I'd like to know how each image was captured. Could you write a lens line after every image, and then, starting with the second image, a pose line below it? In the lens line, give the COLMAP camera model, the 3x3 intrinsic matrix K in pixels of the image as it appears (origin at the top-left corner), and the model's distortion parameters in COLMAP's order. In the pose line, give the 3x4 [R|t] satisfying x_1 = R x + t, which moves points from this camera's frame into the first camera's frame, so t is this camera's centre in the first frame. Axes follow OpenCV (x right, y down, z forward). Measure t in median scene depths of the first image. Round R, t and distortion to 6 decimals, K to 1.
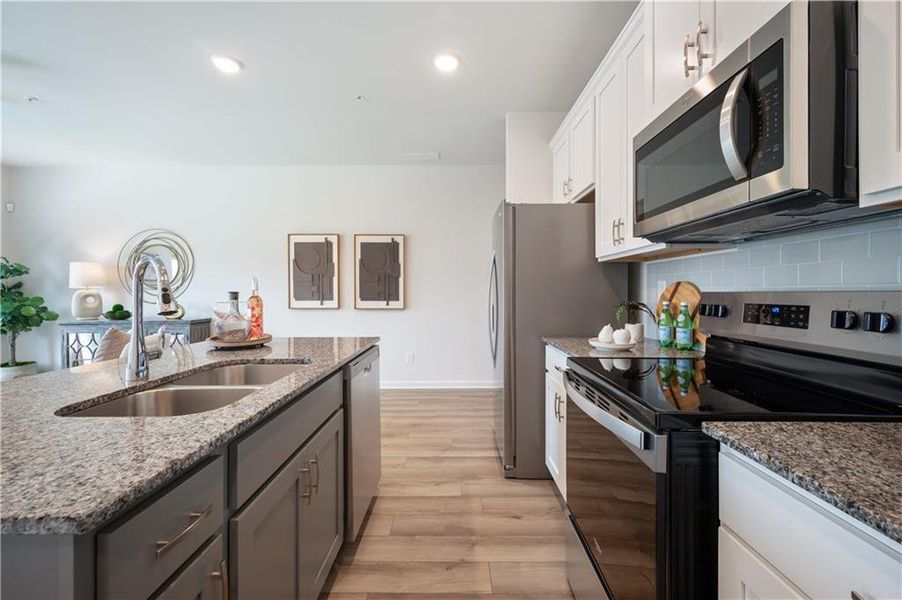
lens RADIAL K [[386.2, 0, 452.4], [0, 386.2, 290.6], [0, 0, 1]] dist [-0.000463, -0.000448]
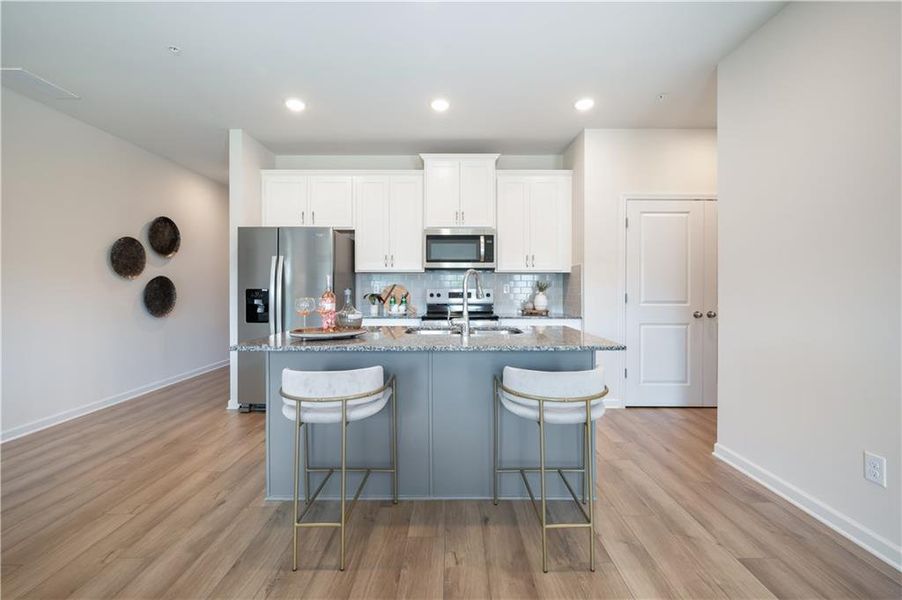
lens RADIAL K [[370.0, 0, 452.6], [0, 370.0, 290.2], [0, 0, 1]] dist [-0.000093, -0.000200]
pose [[-0.002635, -0.001952, 0.999995, -0.679338], [-0.002006, 0.999996, 0.001947, 0.003188], [-0.999995, -0.002001, -0.002639, 0.278185]]
